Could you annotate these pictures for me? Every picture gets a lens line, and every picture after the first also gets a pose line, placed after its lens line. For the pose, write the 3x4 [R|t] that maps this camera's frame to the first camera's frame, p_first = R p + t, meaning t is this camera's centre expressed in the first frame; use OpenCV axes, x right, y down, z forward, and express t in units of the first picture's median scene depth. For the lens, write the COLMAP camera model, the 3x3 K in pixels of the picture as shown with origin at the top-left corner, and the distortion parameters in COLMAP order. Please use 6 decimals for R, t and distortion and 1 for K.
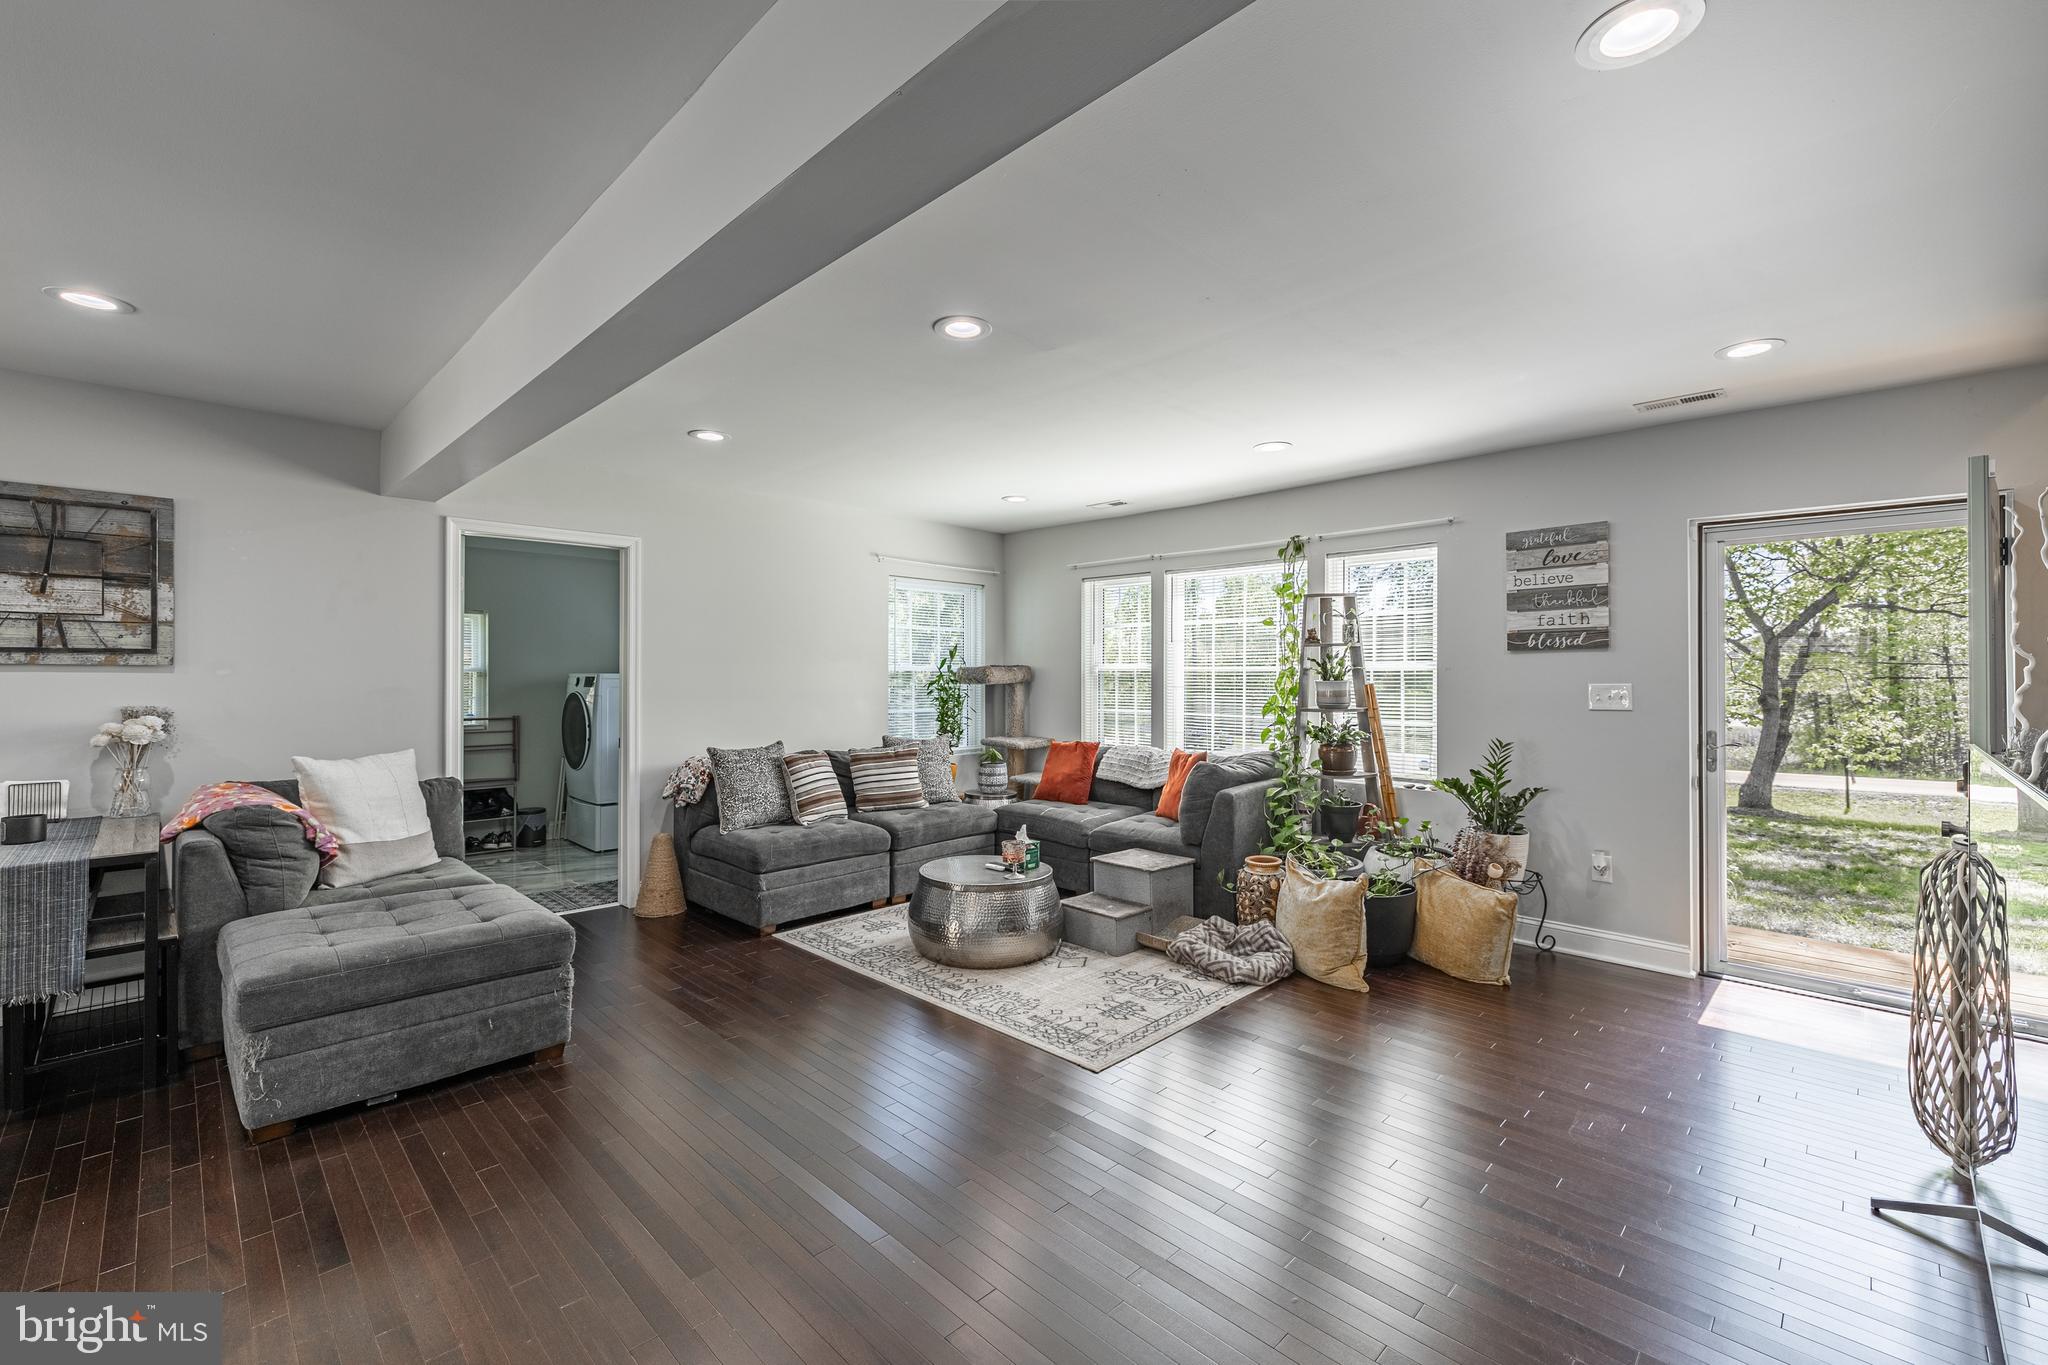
lens RADIAL K [[854.6, 0, 1018.5], [0, 854.6, 670.3], [0, 0, 1]] dist [0.001017, 0.000042]
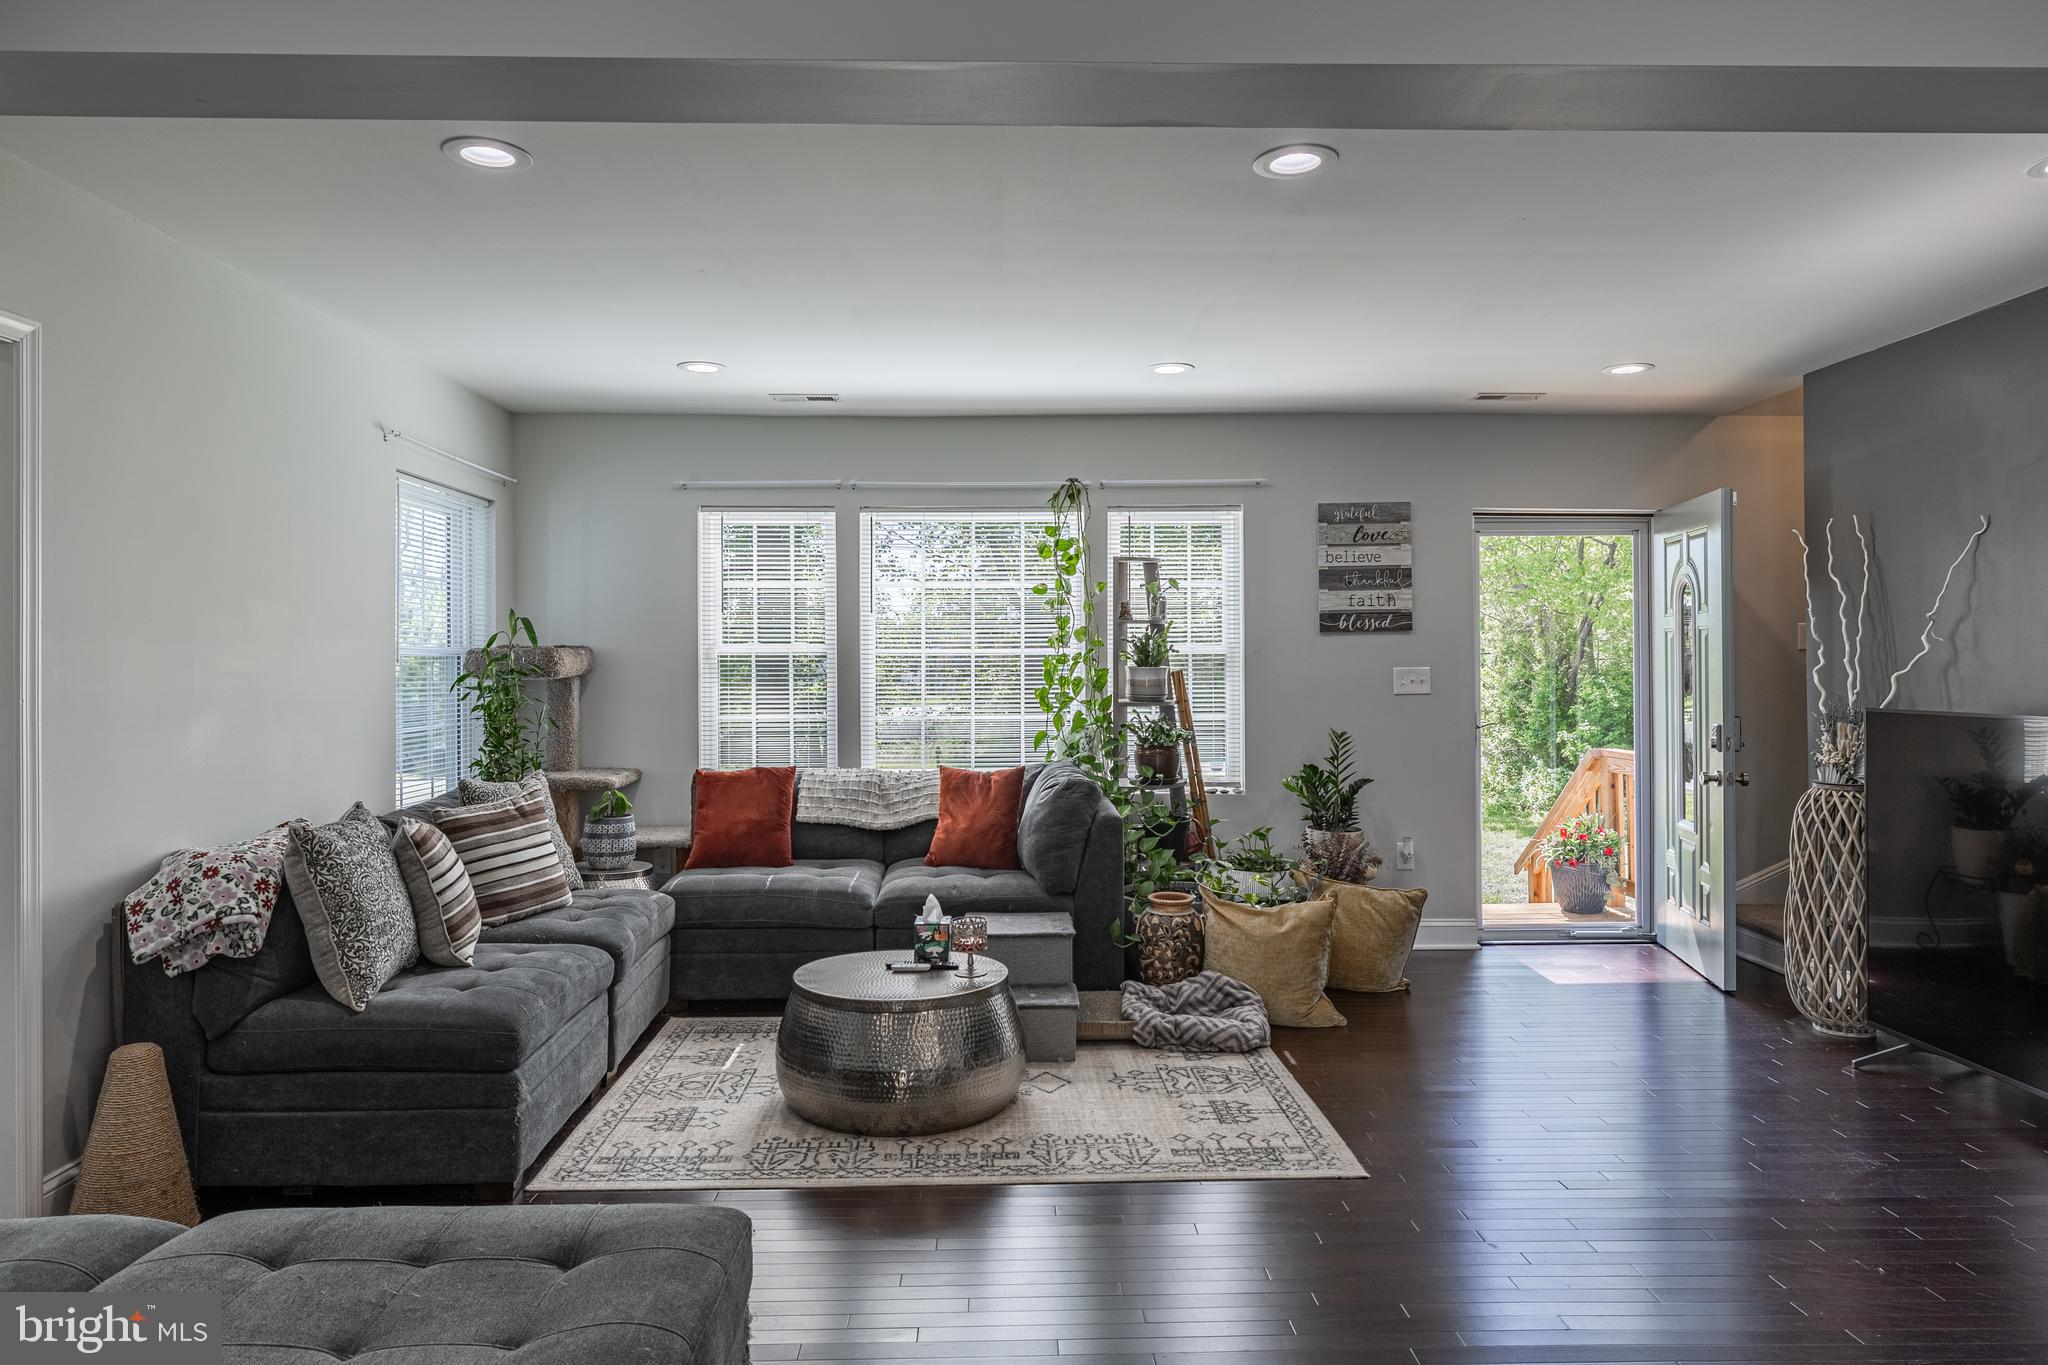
lens RADIAL K [[1269.1, 0, 1017.4], [0, 1269.1, 650.4], [0, 0, 1]] dist [-0.000363, -0.000506]
pose [[0.693603, 0.002536, 0.720353, -0.716216], [0.000832, 0.999990, -0.004321, 0.002452], [-0.720357, 0.003596, 0.693594, 0.330883]]
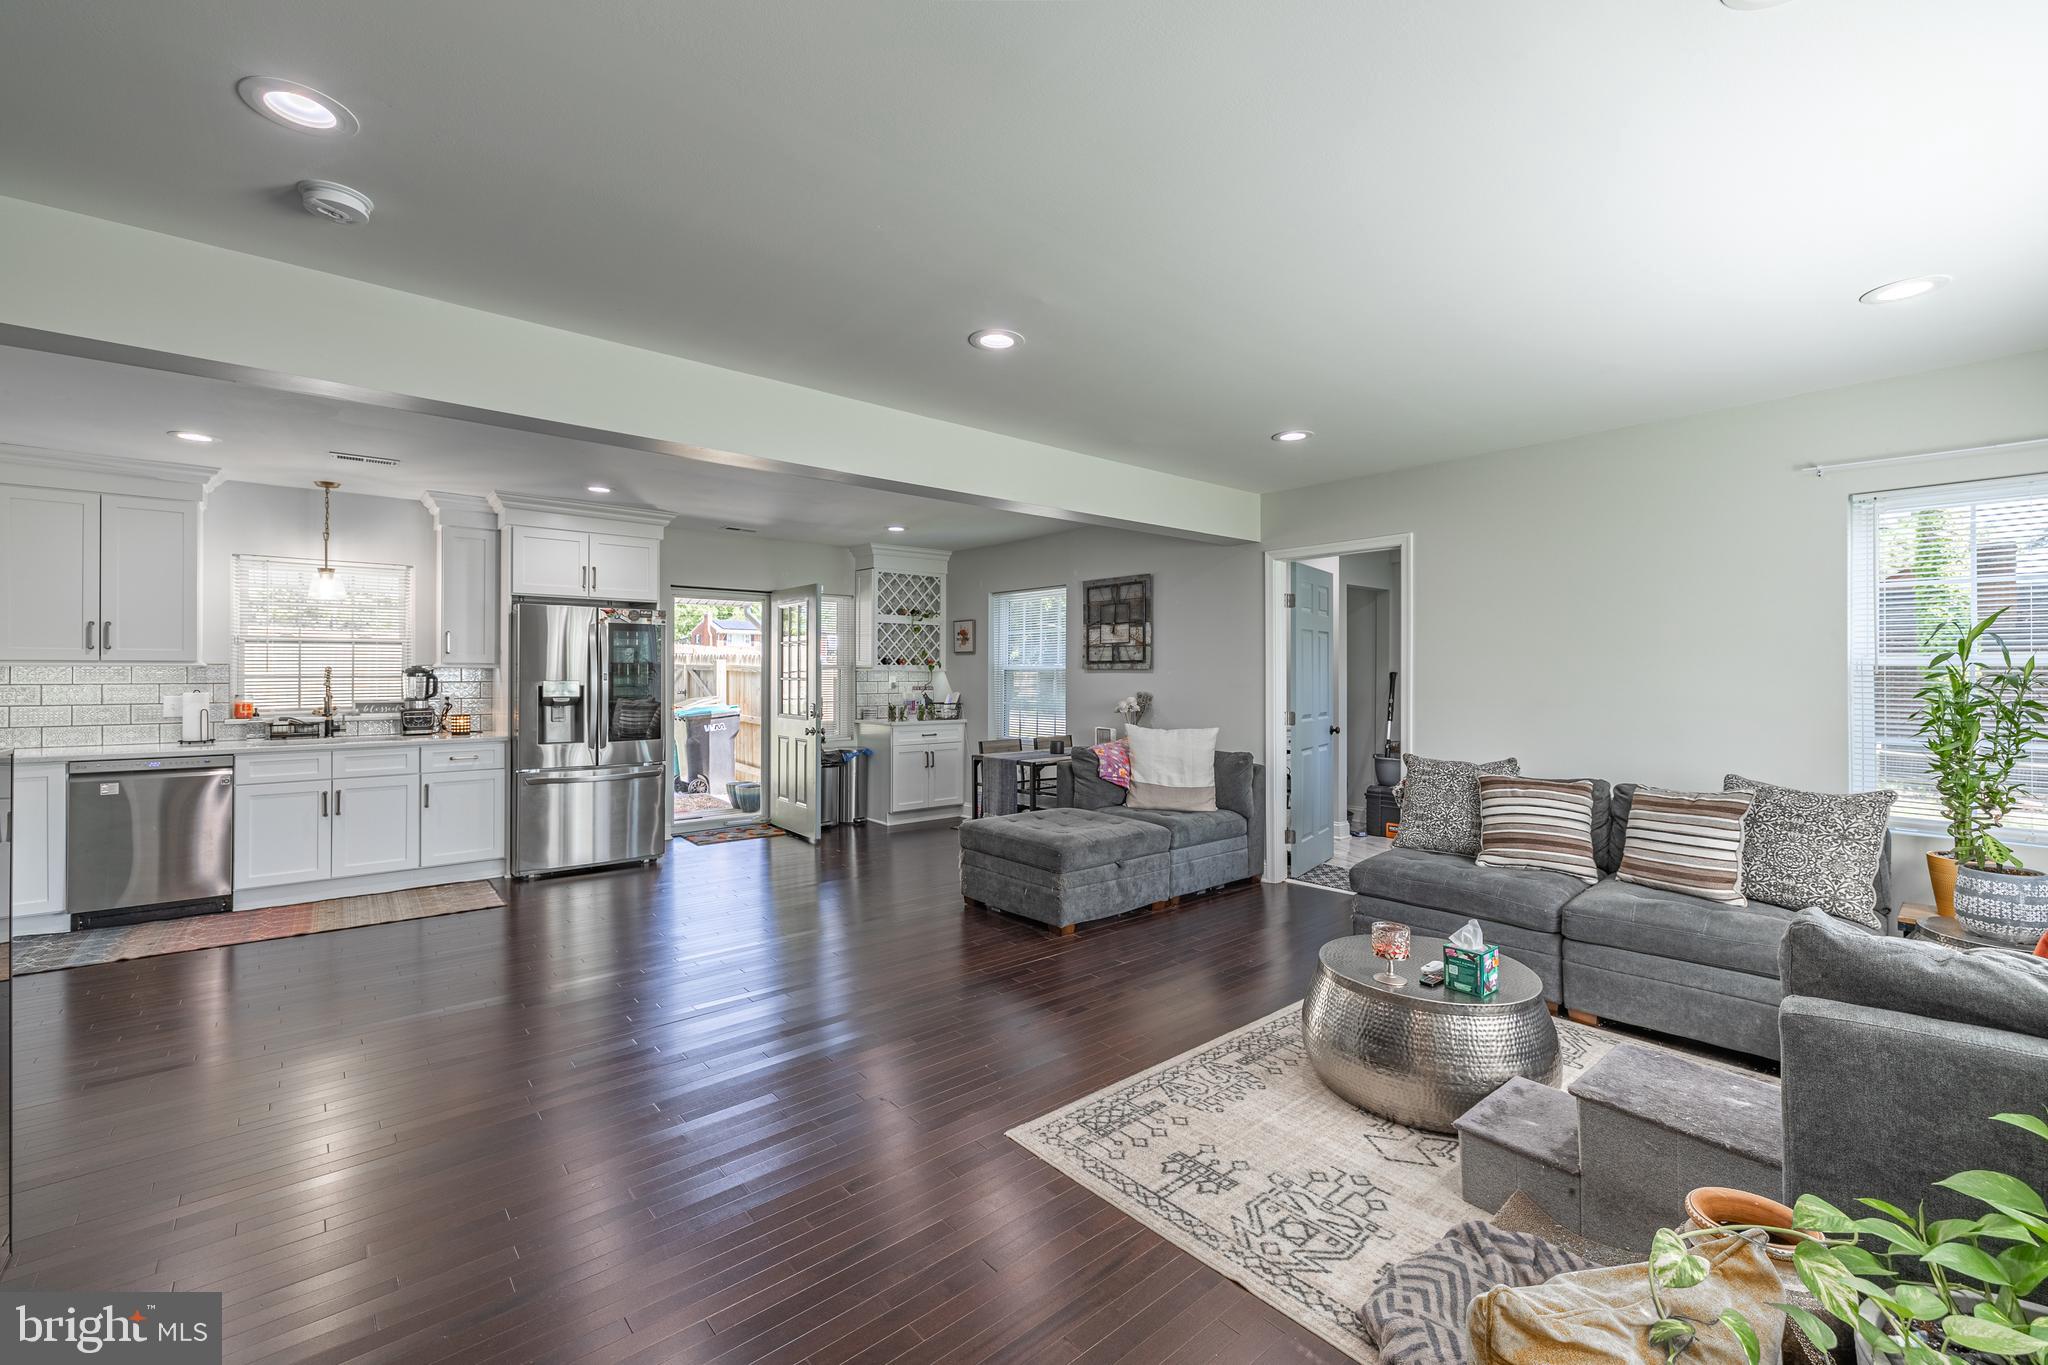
lens RADIAL K [[854.6, 0, 1026.2], [0, 854.6, 669.5], [0, 0, 1]] dist [0.001017, 0.000042]
pose [[-0.076491, -0.008685, -0.997032, 0.718509], [0.003700, 0.999953, -0.008994, 0.009258], [0.997063, -0.004377, -0.076456, 0.824780]]
